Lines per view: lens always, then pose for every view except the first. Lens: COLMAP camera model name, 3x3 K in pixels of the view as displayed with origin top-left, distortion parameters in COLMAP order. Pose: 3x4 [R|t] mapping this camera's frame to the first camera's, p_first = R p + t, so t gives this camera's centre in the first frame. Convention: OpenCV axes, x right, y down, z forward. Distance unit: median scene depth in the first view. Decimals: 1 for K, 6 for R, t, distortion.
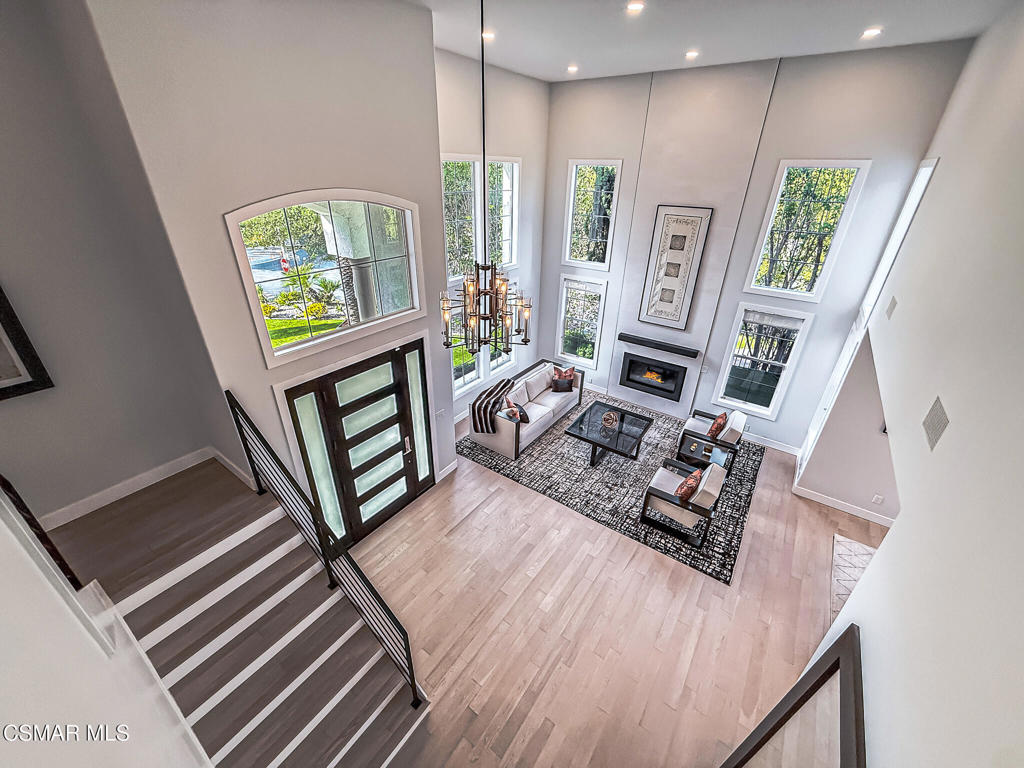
lens RADIAL K [[406.8, 0, 512.0], [0, 406.8, 384.0], [0, 0, 1]] dist [-0.000187, -0.000020]
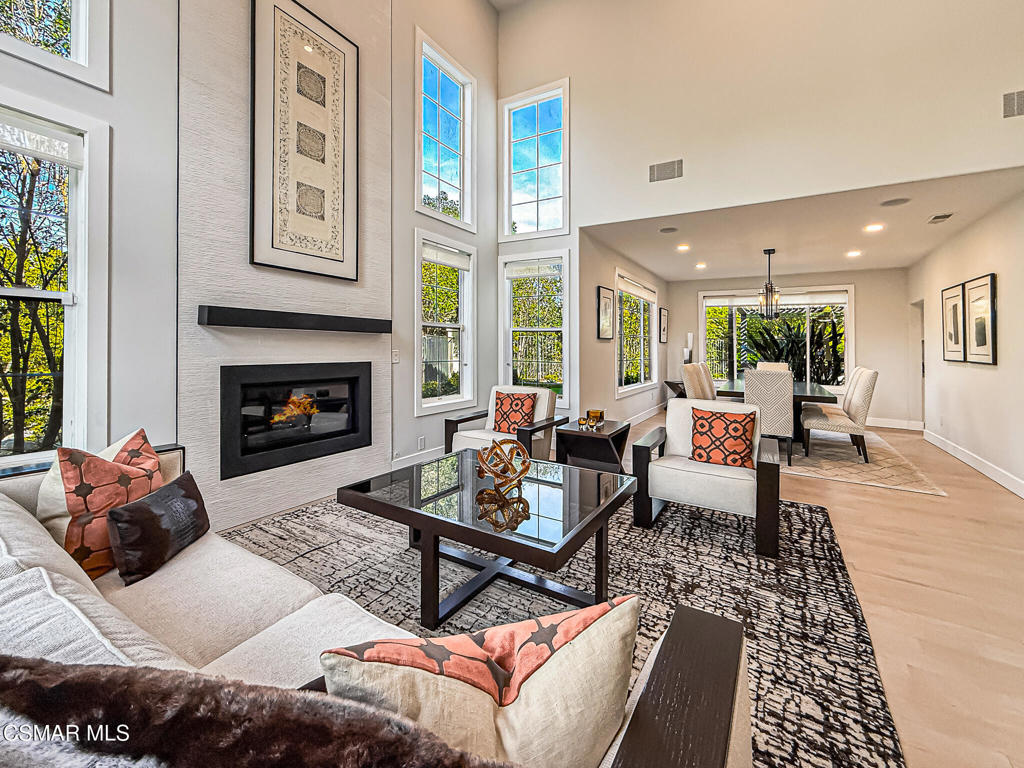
lens RADIAL K [[433.7, 0, 510.4], [0, 433.7, 343.3], [0, 0, 1]] dist [-0.000893, -0.000085]
pose [[-0.063709, -0.012723, 0.997887, -0.102176], [0.454668, 0.889745, 0.040372, -0.006945], [-0.888379, 0.456280, -0.050900, 1.010919]]
